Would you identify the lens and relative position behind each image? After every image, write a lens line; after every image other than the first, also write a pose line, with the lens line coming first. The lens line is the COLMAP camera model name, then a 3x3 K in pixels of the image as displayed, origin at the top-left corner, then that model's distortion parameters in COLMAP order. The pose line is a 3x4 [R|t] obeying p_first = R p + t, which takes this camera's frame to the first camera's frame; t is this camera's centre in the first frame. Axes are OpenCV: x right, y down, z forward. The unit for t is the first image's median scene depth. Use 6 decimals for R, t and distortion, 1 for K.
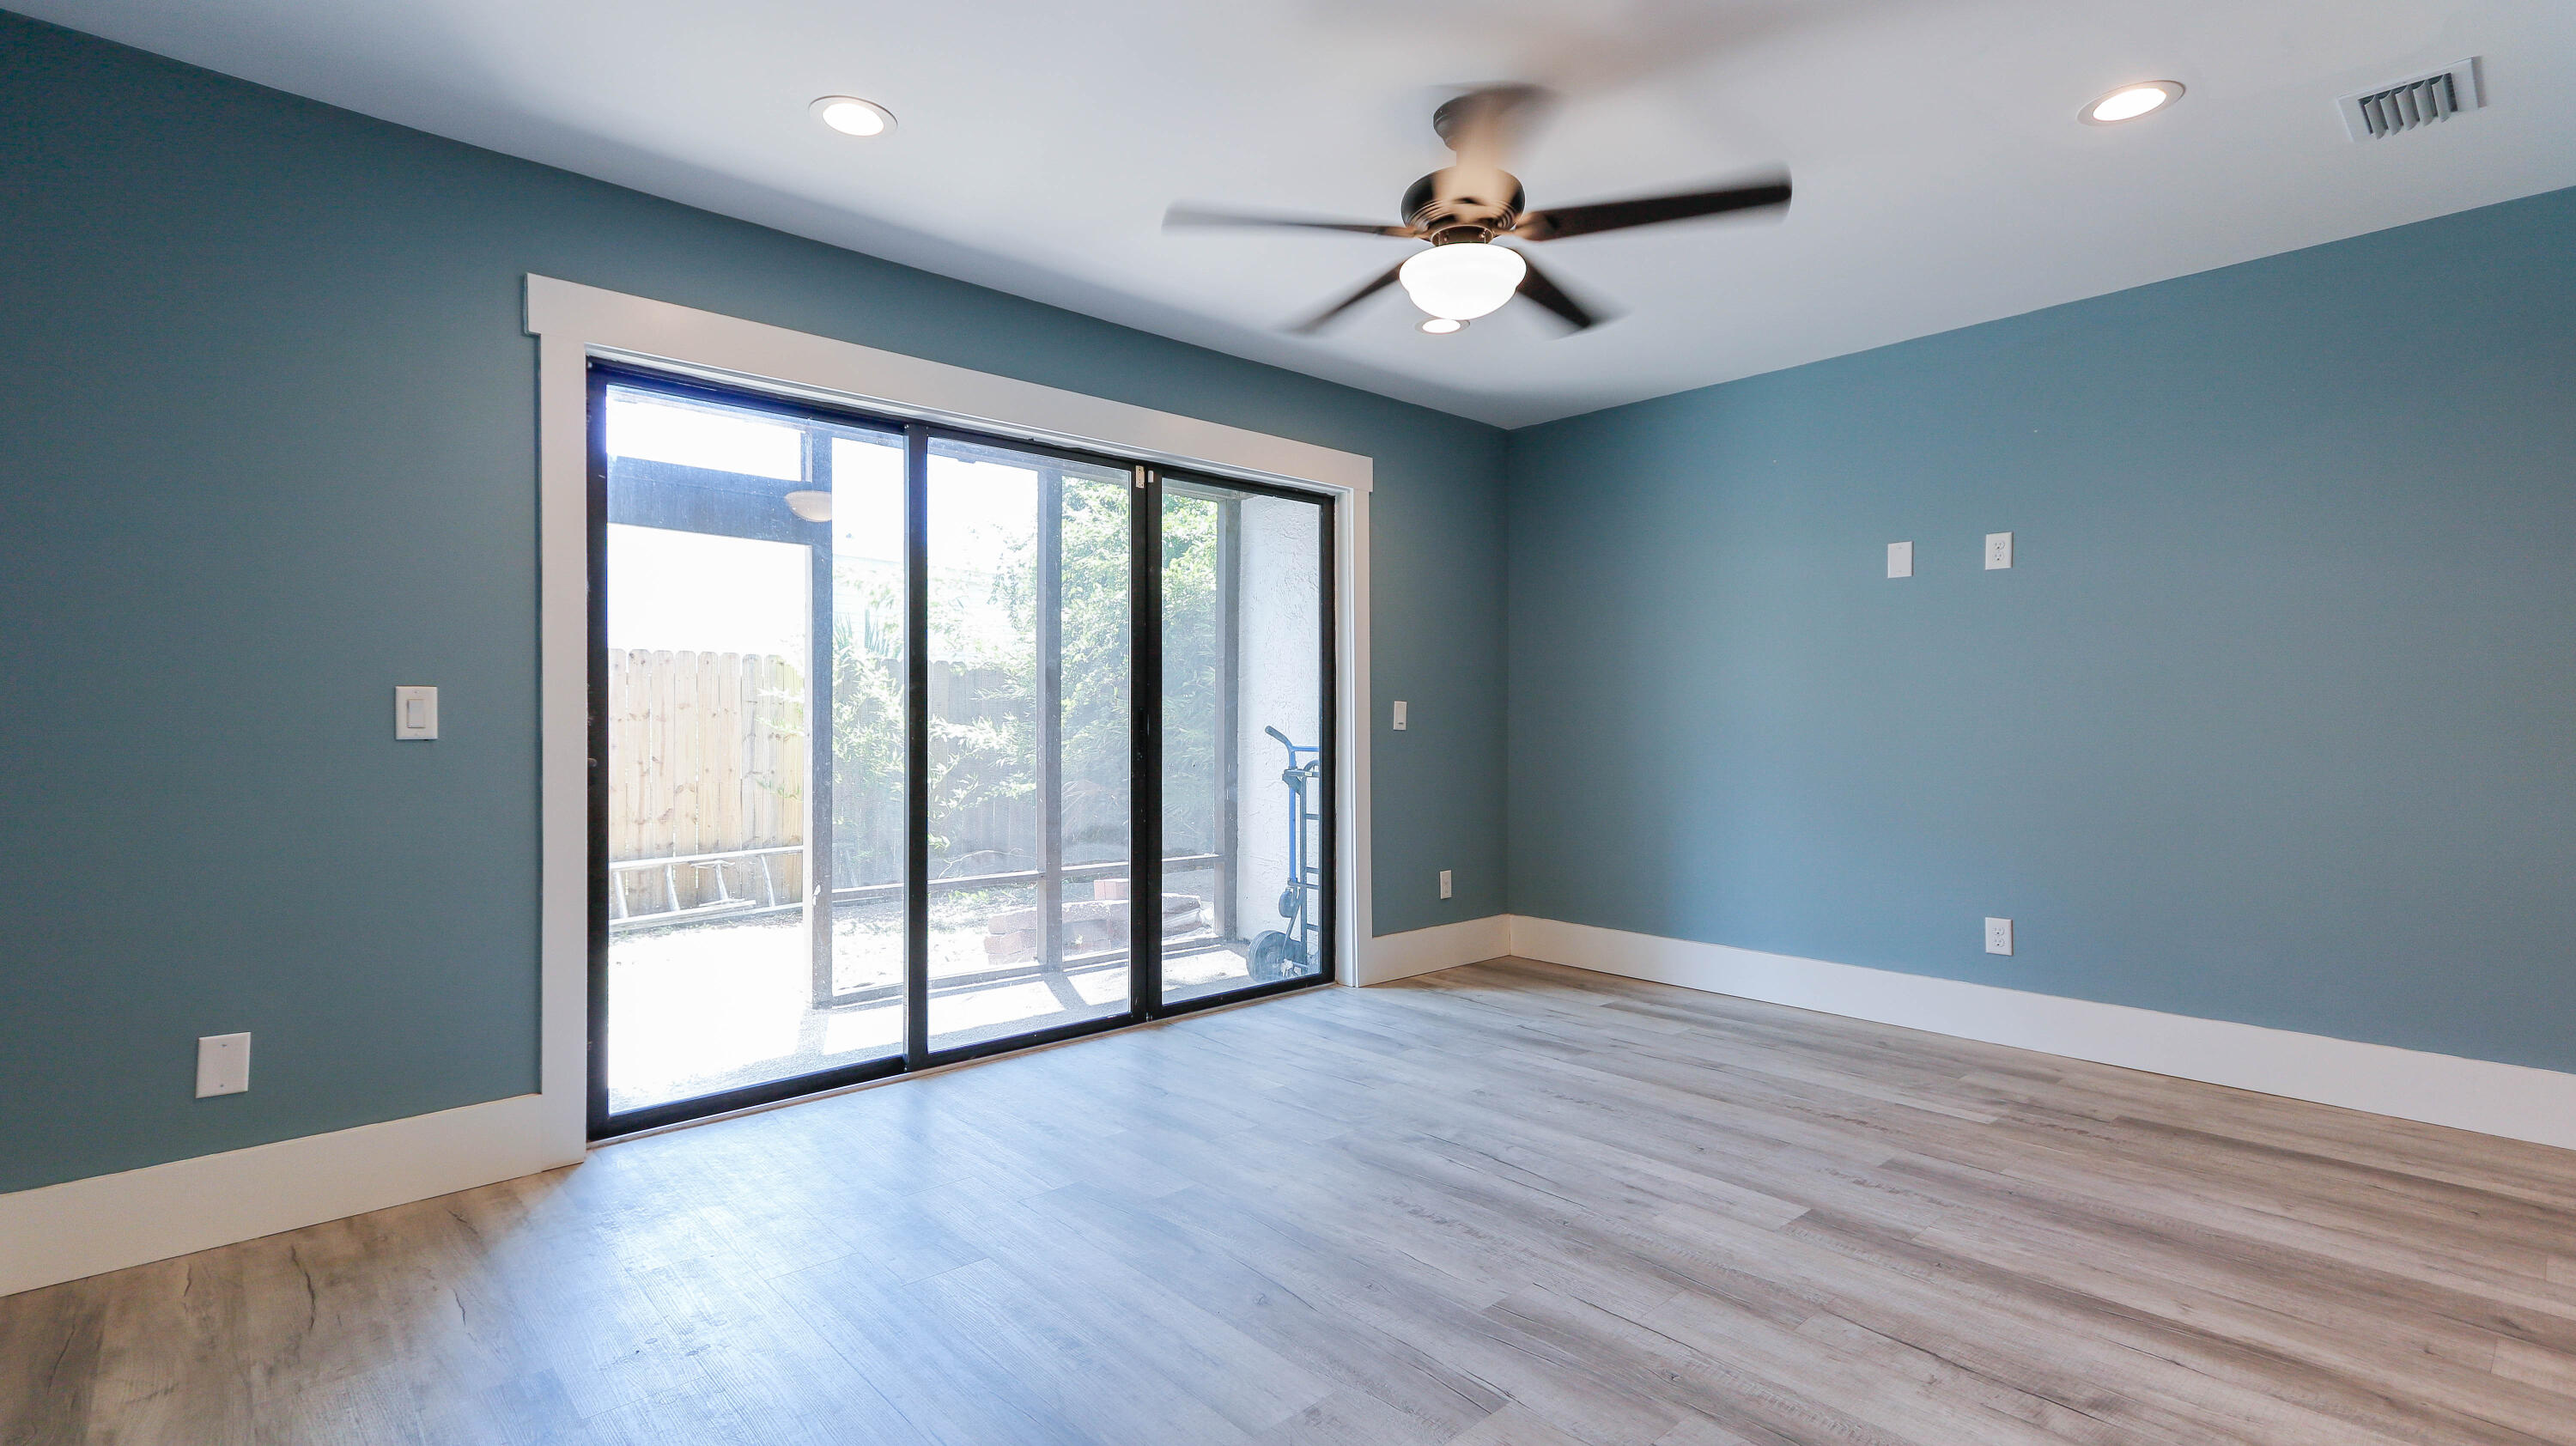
lens RADIAL K [[1194.7, 0, 1279.6], [0, 1194.7, 722.3], [0, 0, 1]] dist [0.018290, -0.002544]
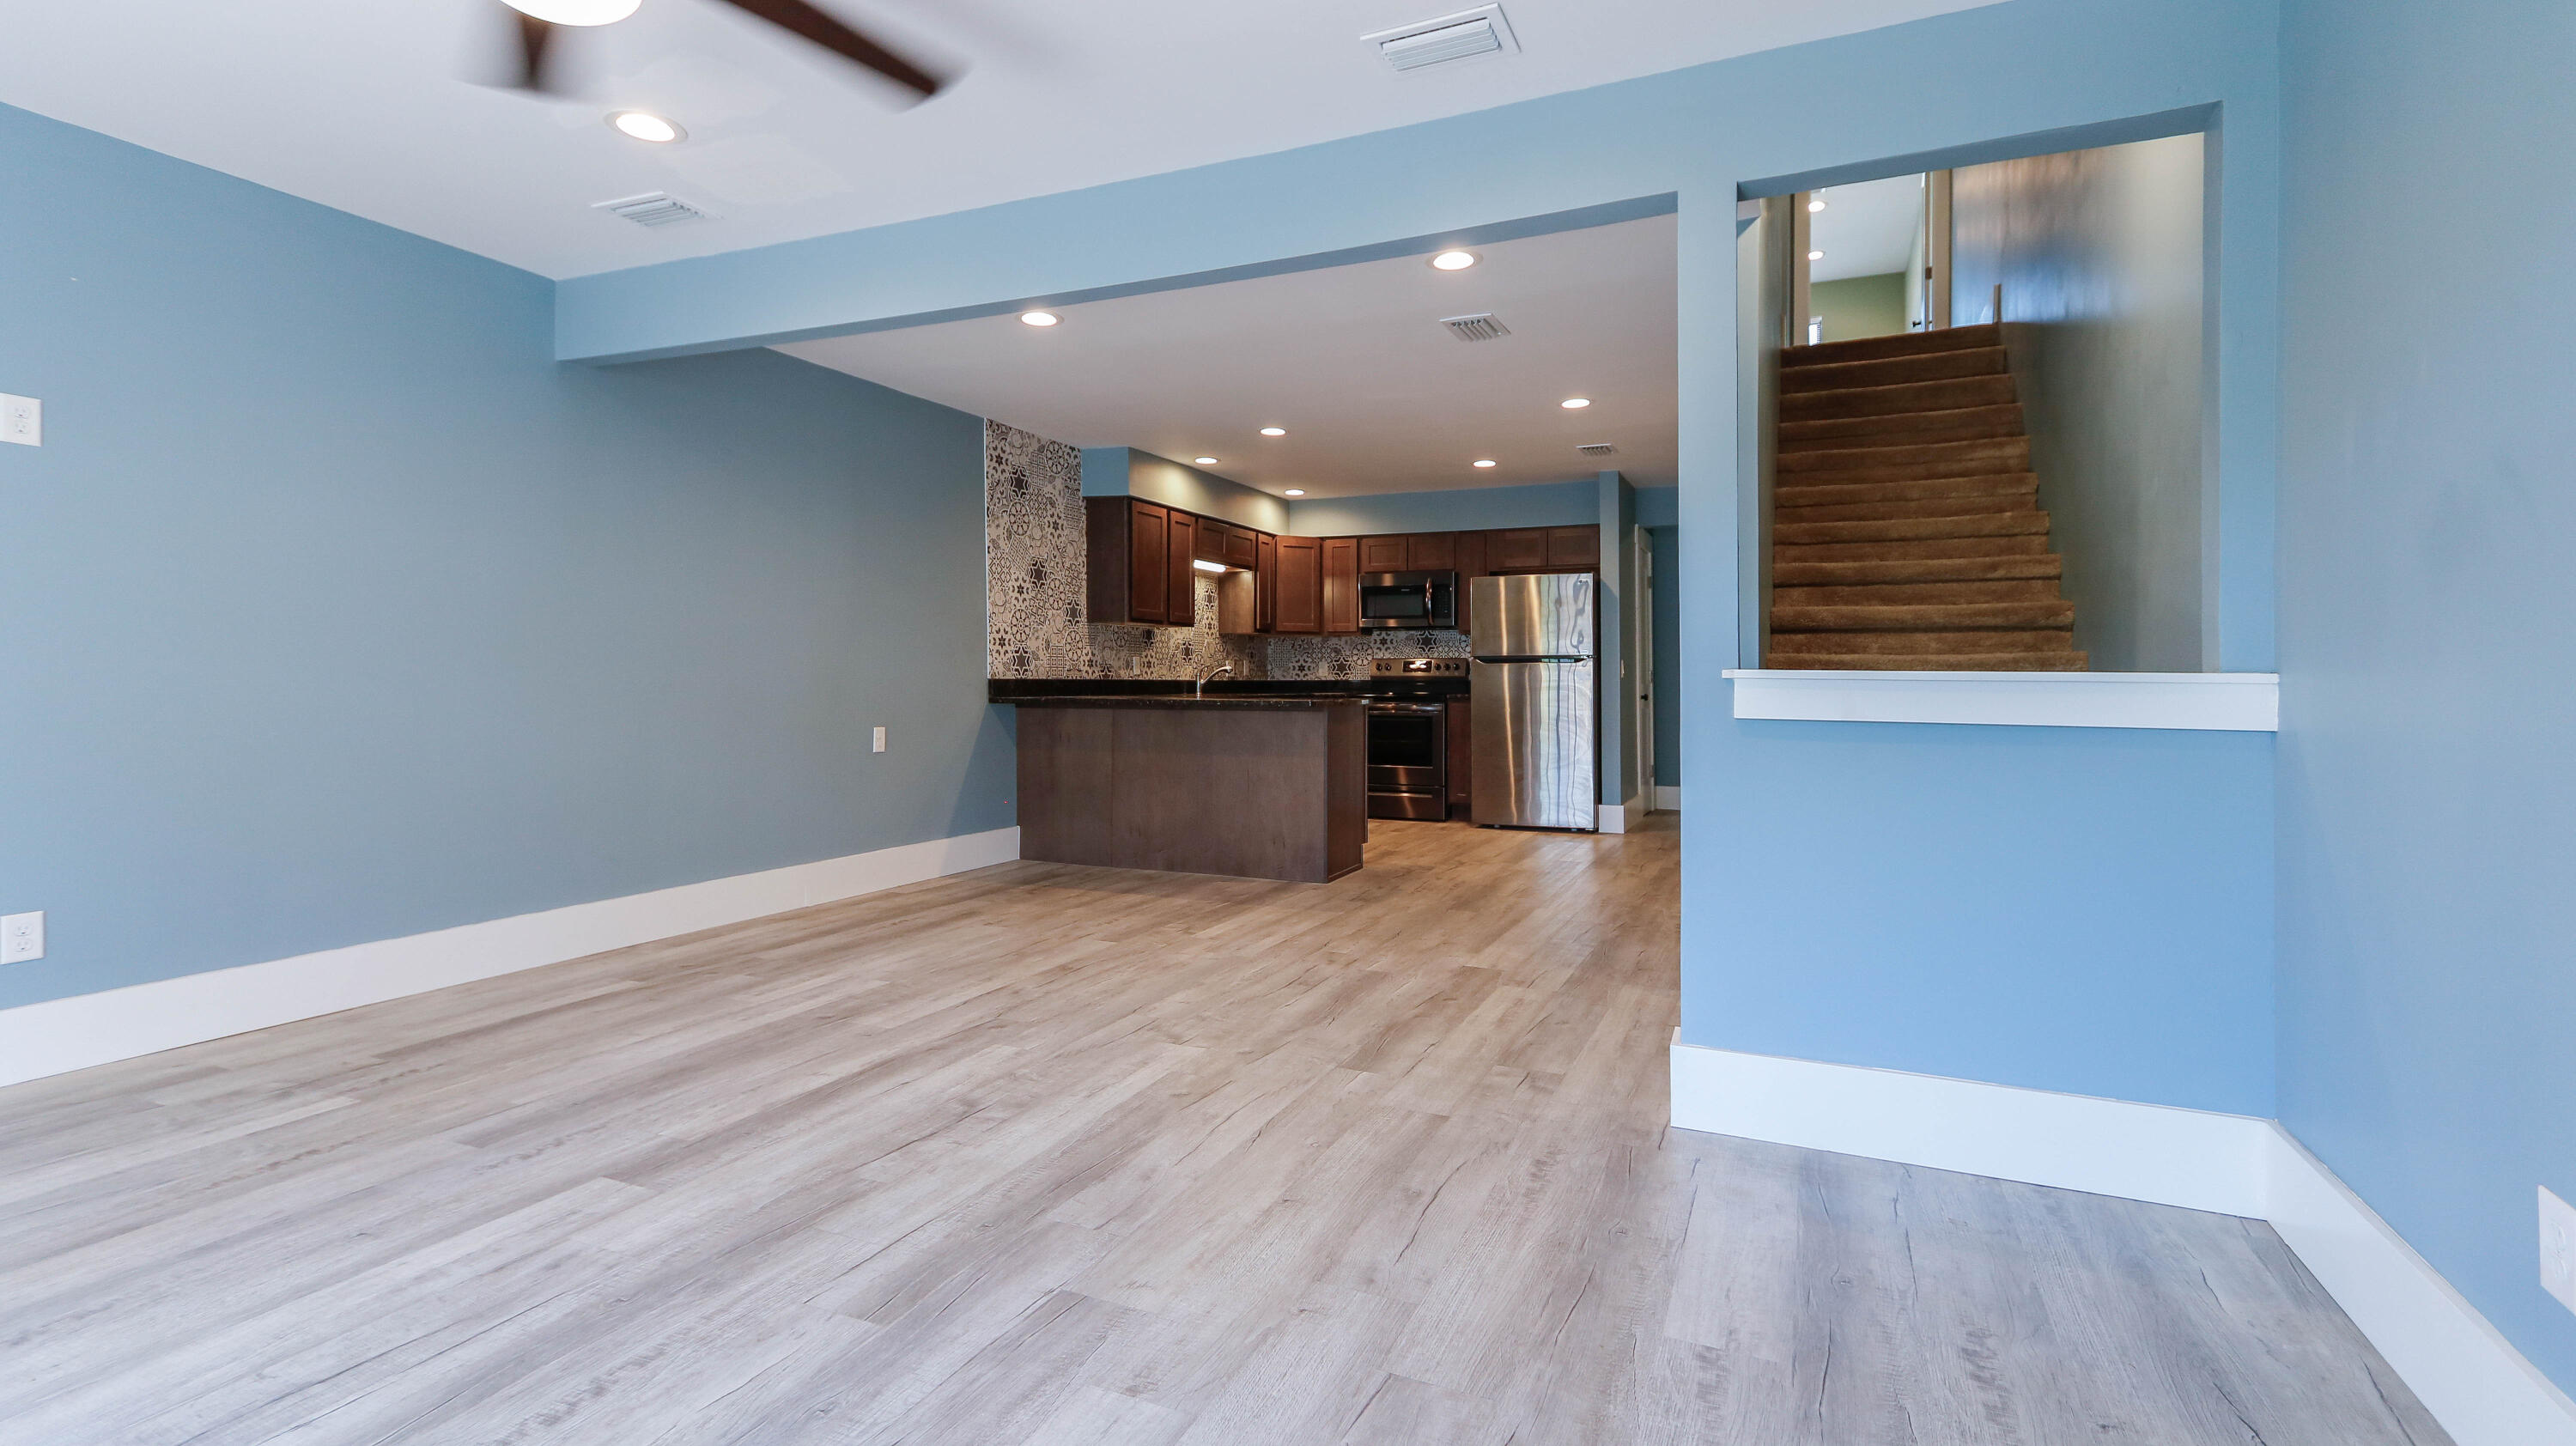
lens RADIAL K [[1209.5, 0, 1265.6], [0, 1209.5, 687.7], [0, 0, 1]] dist [0.016745, -0.002731]
pose [[-0.400617, -0.007537, 0.916215, -0.580760], [-0.002114, 0.999971, 0.007302, 0.024066], [-0.916243, 0.000989, -0.400622, 0.870615]]
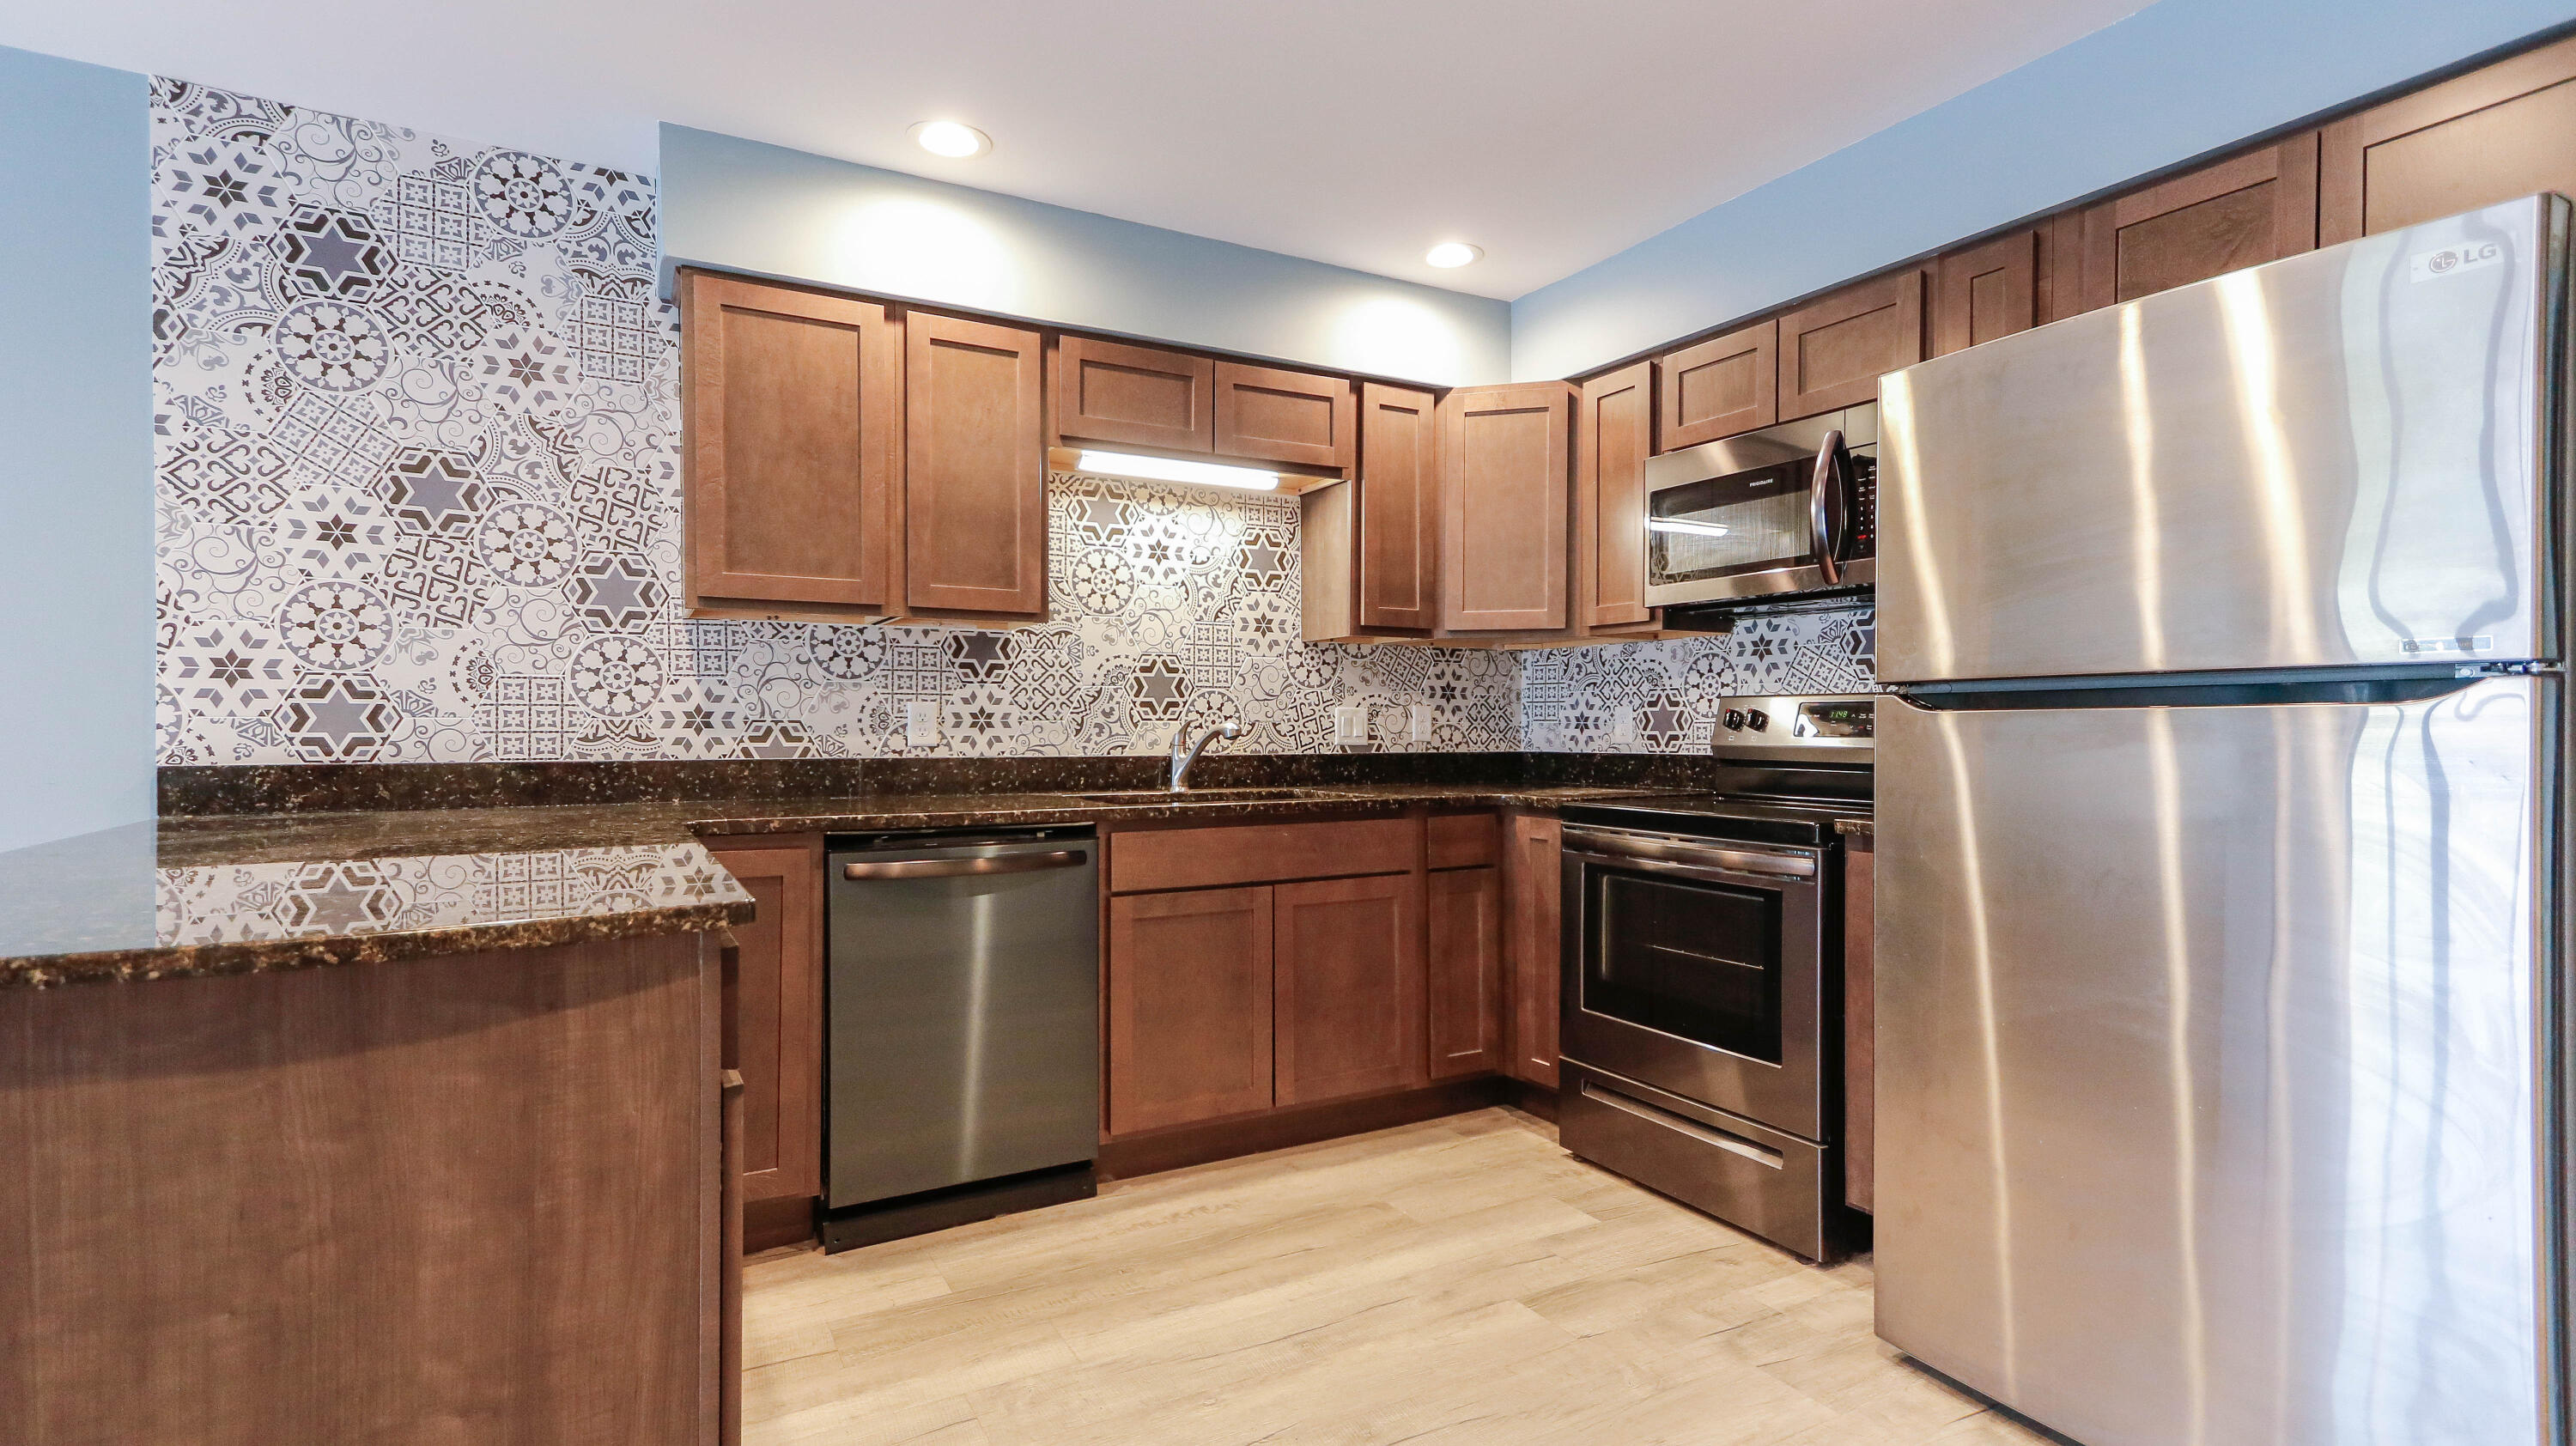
lens RADIAL K [[1209.5, 0, 1263.3], [0, 1209.5, 738.5], [0, 0, 1]] dist [0.016745, -0.002731]
pose [[0.226730, -0.011358, 0.973891, 1.090728], [0.000950, 0.999934, 0.011440, -0.004208], [-0.973957, -0.001669, 0.226726, -0.566974]]
